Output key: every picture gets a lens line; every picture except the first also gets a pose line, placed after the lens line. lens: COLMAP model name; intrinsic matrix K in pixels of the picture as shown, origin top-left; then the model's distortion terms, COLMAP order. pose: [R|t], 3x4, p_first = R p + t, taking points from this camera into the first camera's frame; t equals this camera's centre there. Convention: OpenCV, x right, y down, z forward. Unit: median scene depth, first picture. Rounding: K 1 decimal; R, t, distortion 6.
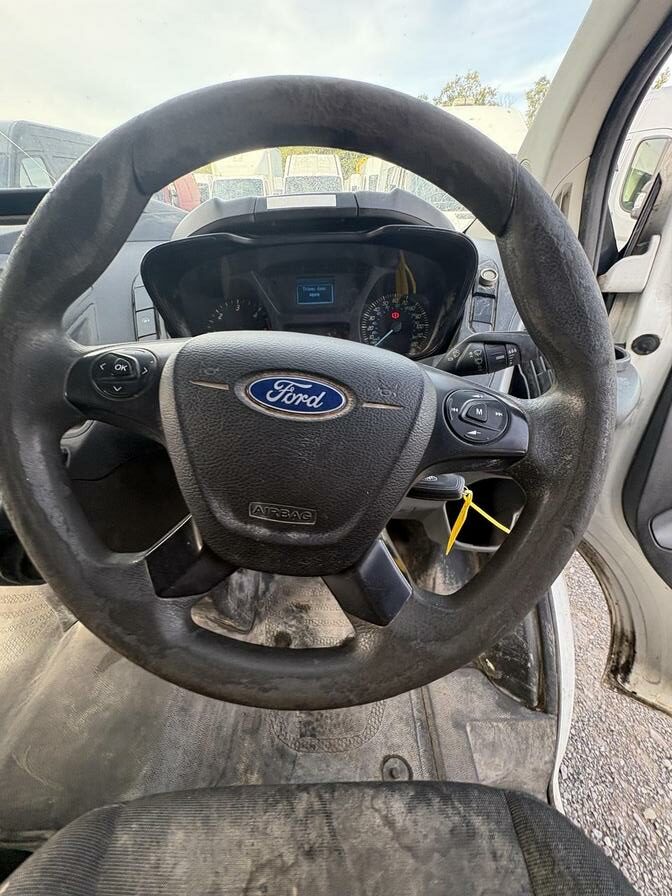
lens RADIAL K [[351.4, 0, 336.0], [0, 351.4, 448.0], [0, 0, 1]] dist [-0.000149, 0.000044]
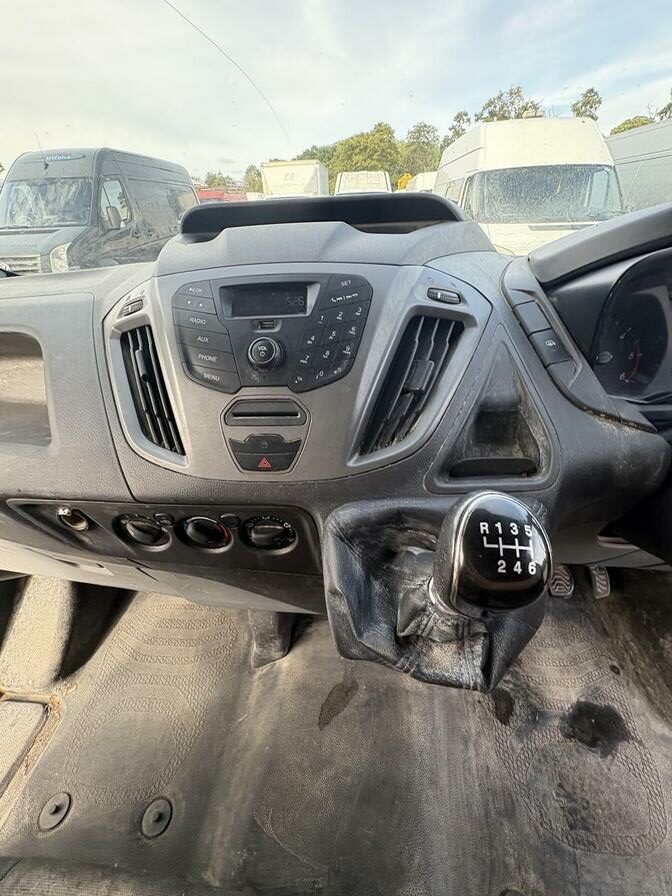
lens RADIAL K [[351.4, 0, 336.0], [0, 351.4, 448.0], [0, 0, 1]] dist [-0.000149, 0.000044]
pose [[0.996491, 0.032712, -0.077043, -0.613960], [-0.035075, 0.998949, -0.029518, -0.047355], [0.075997, 0.032116, 0.996591, 0.082590]]
